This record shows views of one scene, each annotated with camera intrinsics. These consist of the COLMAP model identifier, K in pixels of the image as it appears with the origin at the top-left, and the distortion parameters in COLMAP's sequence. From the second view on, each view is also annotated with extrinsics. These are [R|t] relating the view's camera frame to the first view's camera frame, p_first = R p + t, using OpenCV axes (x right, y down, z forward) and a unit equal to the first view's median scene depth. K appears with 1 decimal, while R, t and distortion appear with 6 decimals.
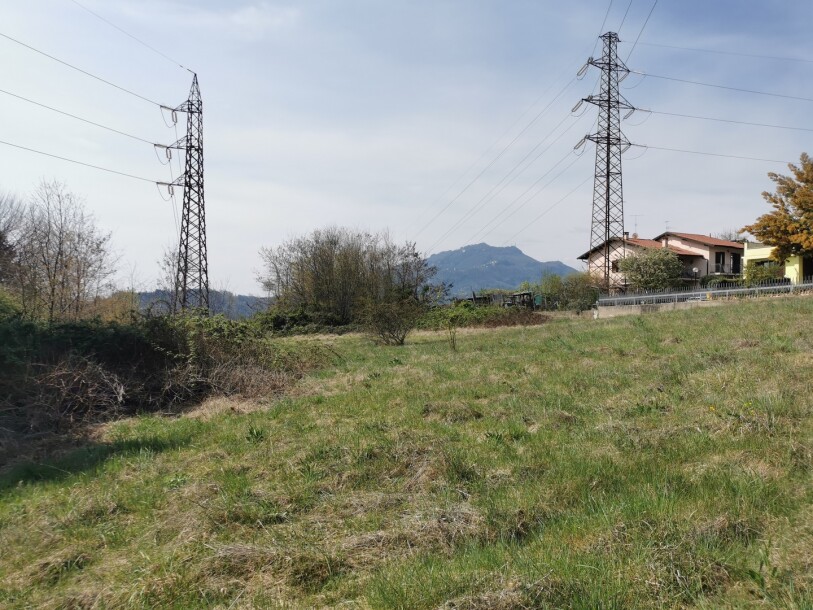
lens RADIAL K [[644.1, 0, 406.5], [0, 644.1, 305.0], [0, 0, 1]] dist [0.056002, -0.003329]
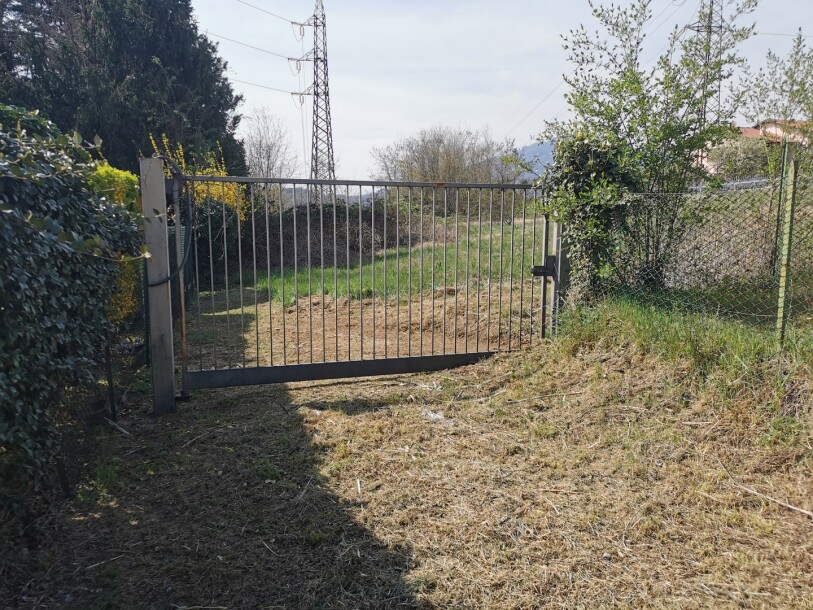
lens RADIAL K [[644.1, 0, 406.5], [0, 644.1, 305.0], [0, 0, 1]] dist [0.056002, -0.003329]
pose [[0.991017, 0.007040, -0.133549, -0.021740], [0.014227, 0.987396, 0.157626, 0.005594], [0.132976, -0.158110, 0.978427, -0.159298]]
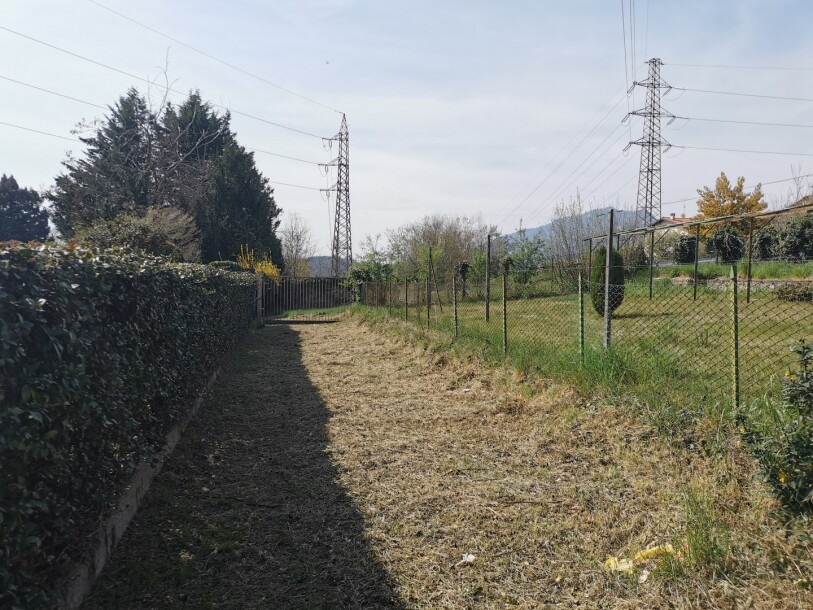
lens RADIAL K [[644.1, 0, 406.5], [0, 644.1, 305.0], [0, 0, 1]] dist [0.056002, -0.003329]
pose [[0.983295, 0.012920, -0.181557, 0.084696], [-0.003423, 0.998614, 0.052525, -0.000790], [0.181984, -0.051026, 0.981977, -0.427955]]
